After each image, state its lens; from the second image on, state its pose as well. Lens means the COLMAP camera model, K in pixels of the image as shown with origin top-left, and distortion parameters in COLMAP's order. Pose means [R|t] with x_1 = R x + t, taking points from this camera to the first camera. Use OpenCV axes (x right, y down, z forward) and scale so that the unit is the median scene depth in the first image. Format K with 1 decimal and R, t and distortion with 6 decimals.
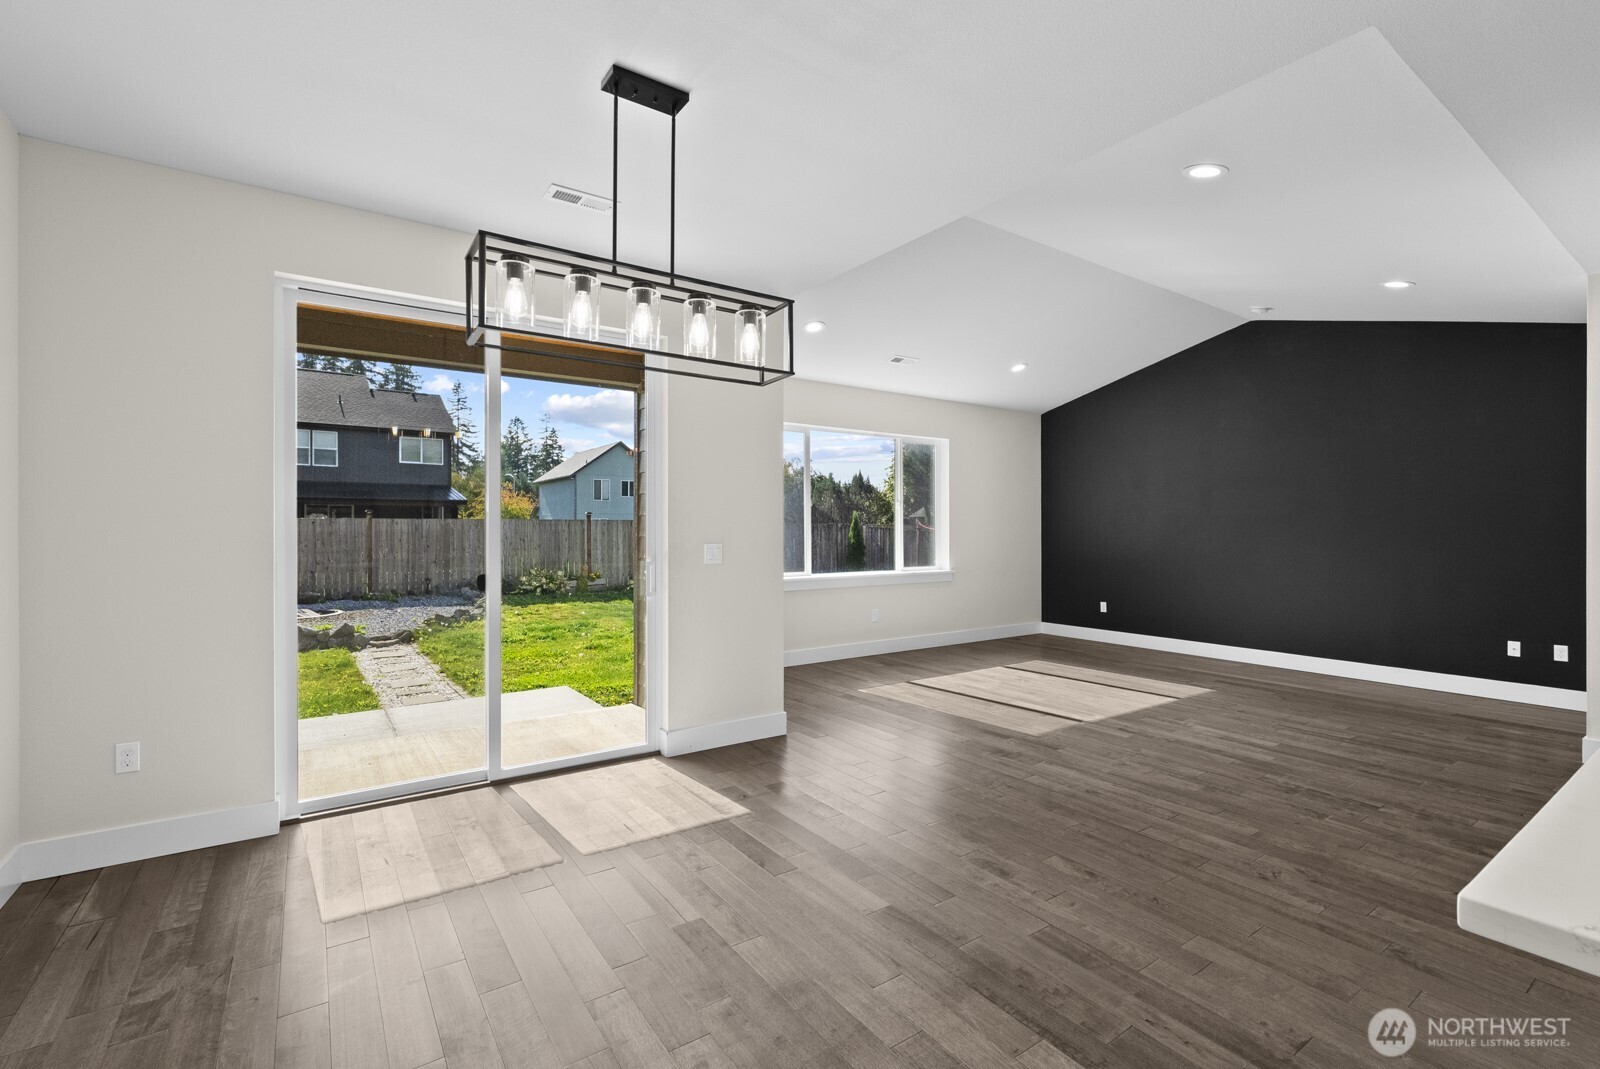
lens RADIAL K [[705.6, 0, 798.7], [0, 705.6, 535.5], [0, 0, 1]] dist [-0.003280, -0.000328]
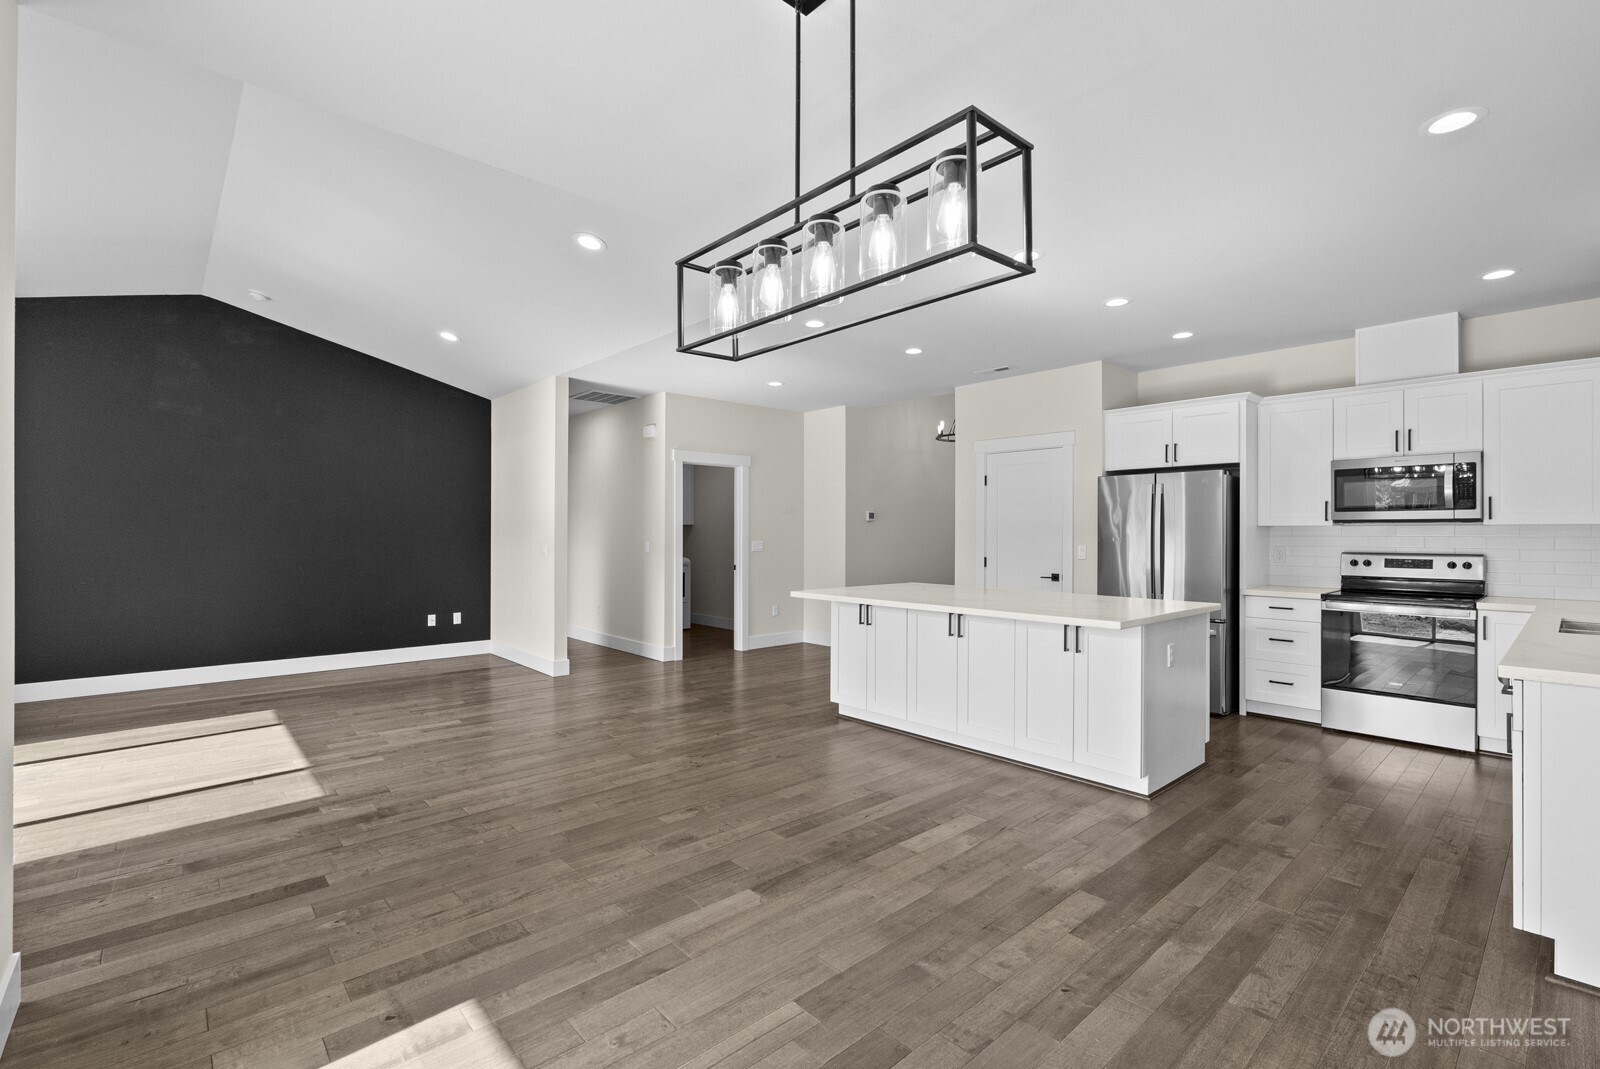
lens RADIAL K [[714.7, 0, 795.1], [0, 714.7, 531.8], [0, 0, 1]] dist [-0.004286, 0.000320]
pose [[-0.126776, 0.000404, 0.991931, -0.552186], [0.005229, 0.999986, 0.000261, -0.006596], [-0.991918, 0.005220, -0.126776, 0.625025]]
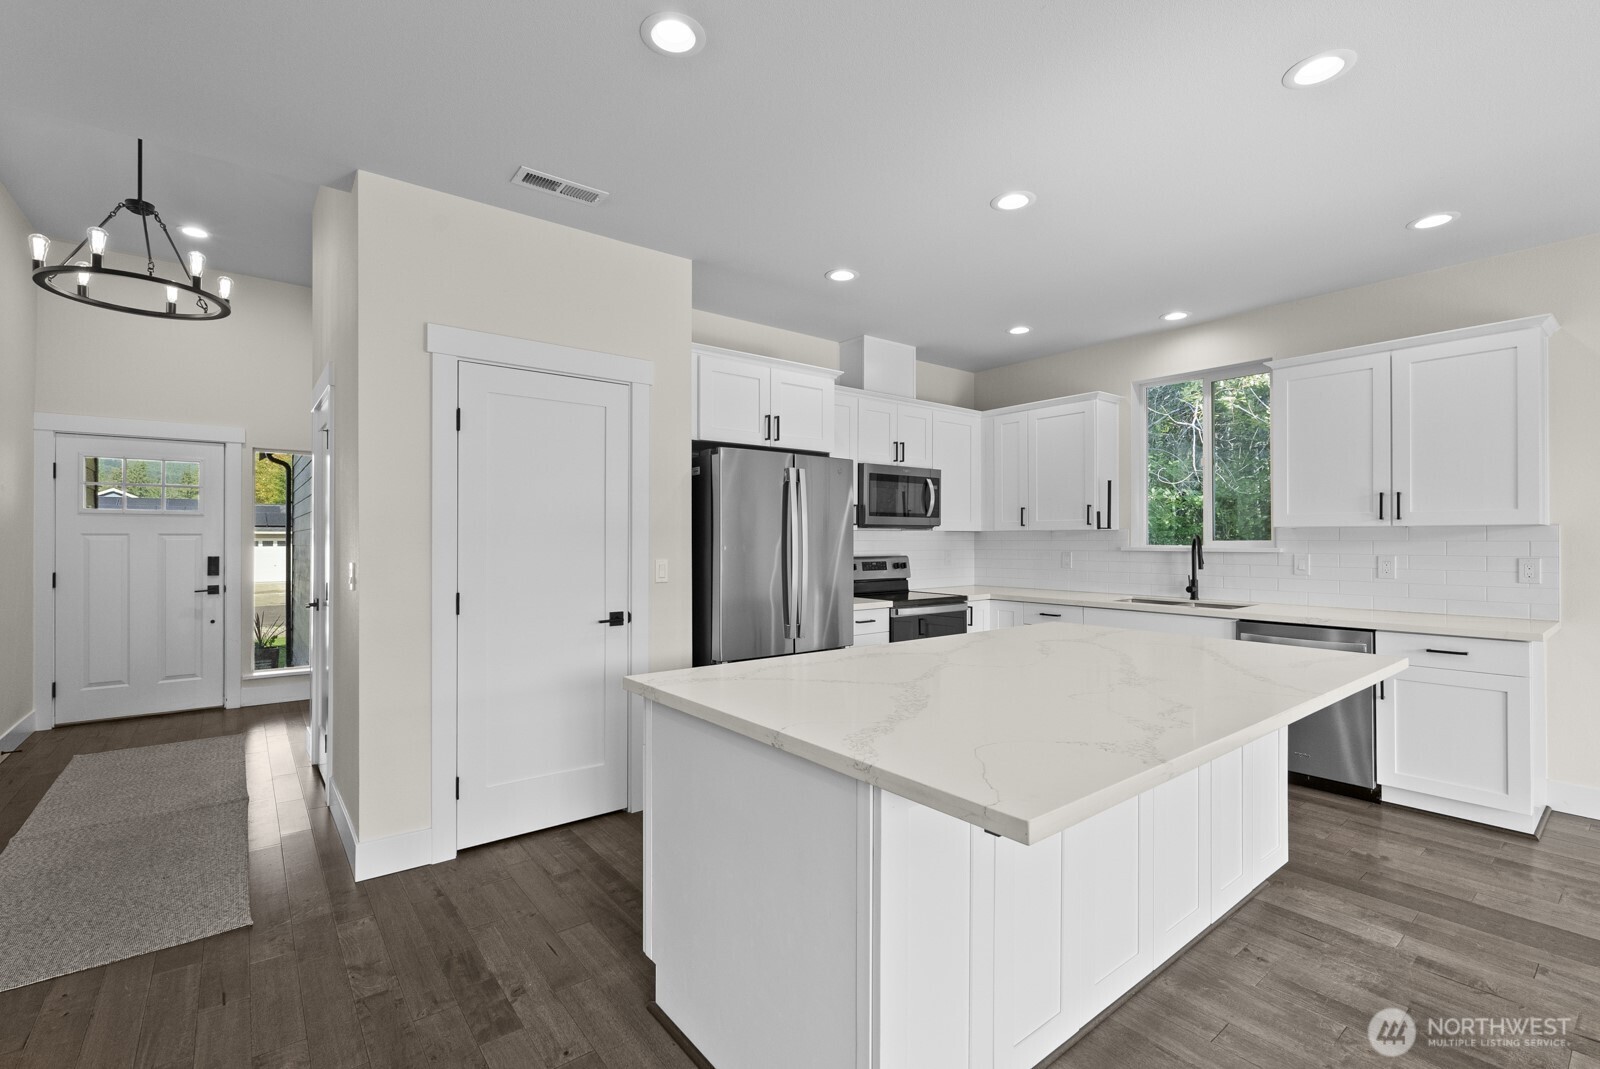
lens RADIAL K [[705.6, 0, 798.7], [0, 705.6, 535.5], [0, 0, 1]] dist [-0.003280, -0.000328]
pose [[-0.997852, -0.001823, -0.065487, 0.701904], [-0.002051, 0.999992, 0.003417, -0.006967], [0.065480, 0.003543, -0.997848, 0.717330]]
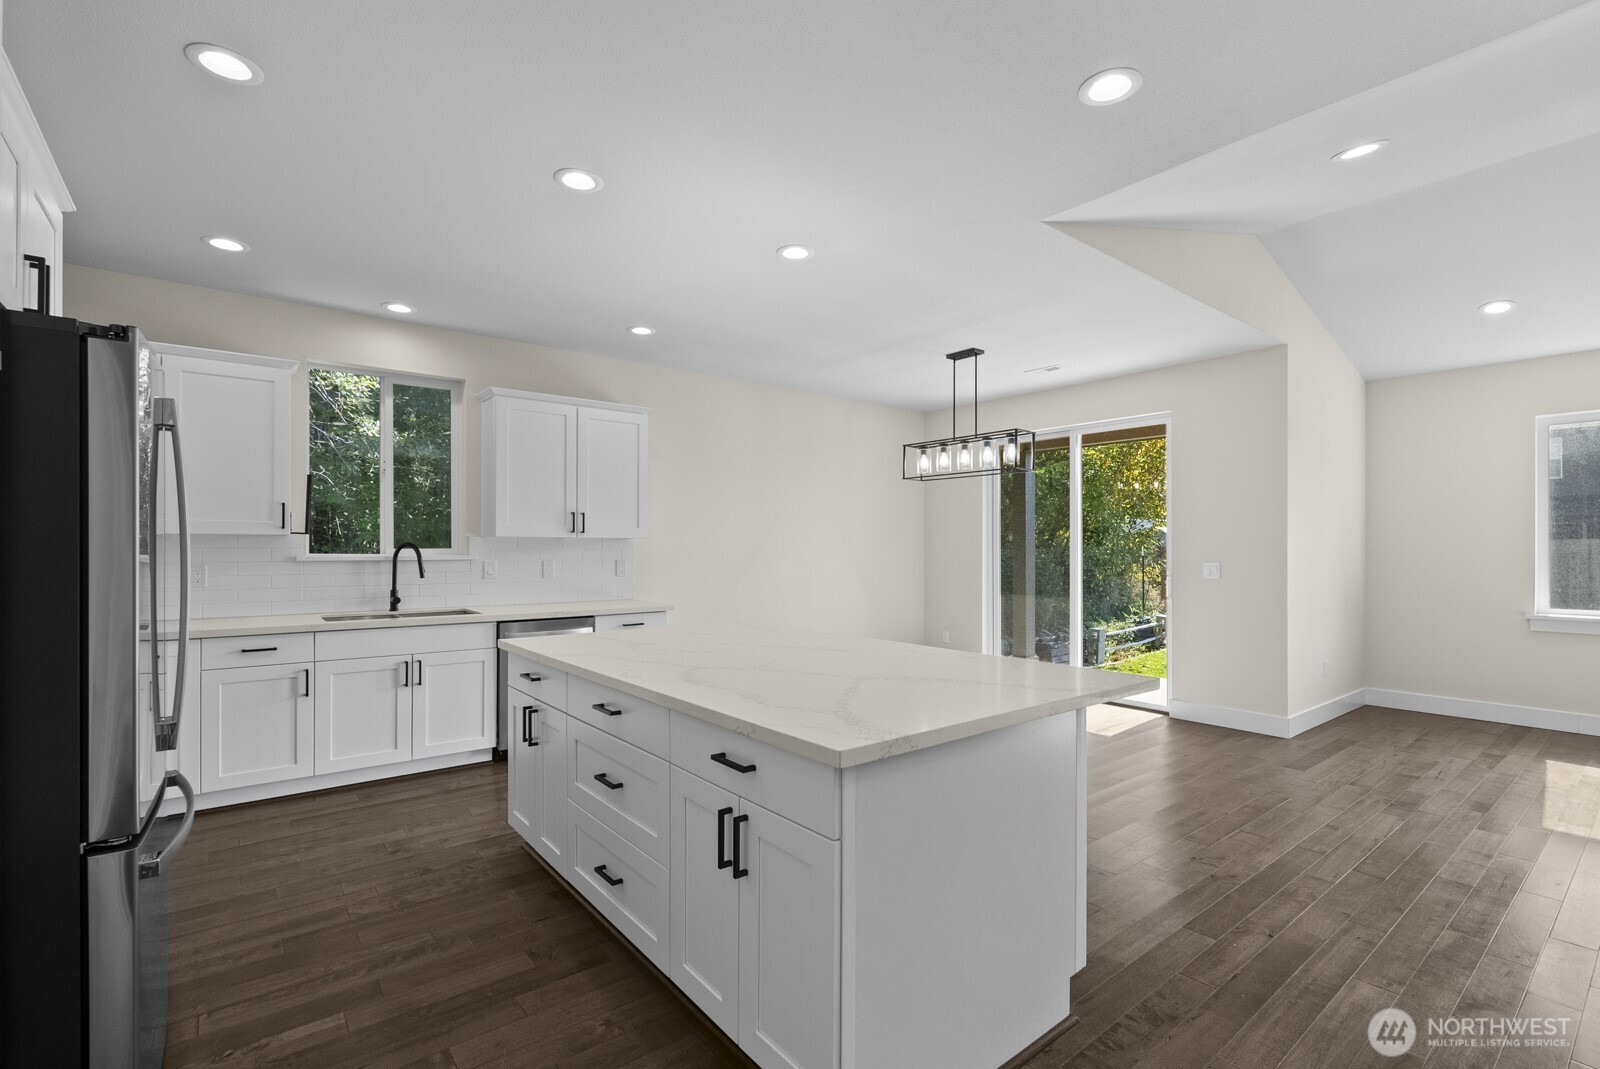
lens RADIAL K [[724.0, 0, 802.2], [0, 724.0, 548.8], [0, 0, 1]] dist [-0.003247, -0.000114]
pose [[0.070027, -0.001322, -0.997544, 1.128293], [-0.011940, 0.999926, -0.002163, -0.001272], [0.997474, 0.012063, 0.070006, 0.179662]]
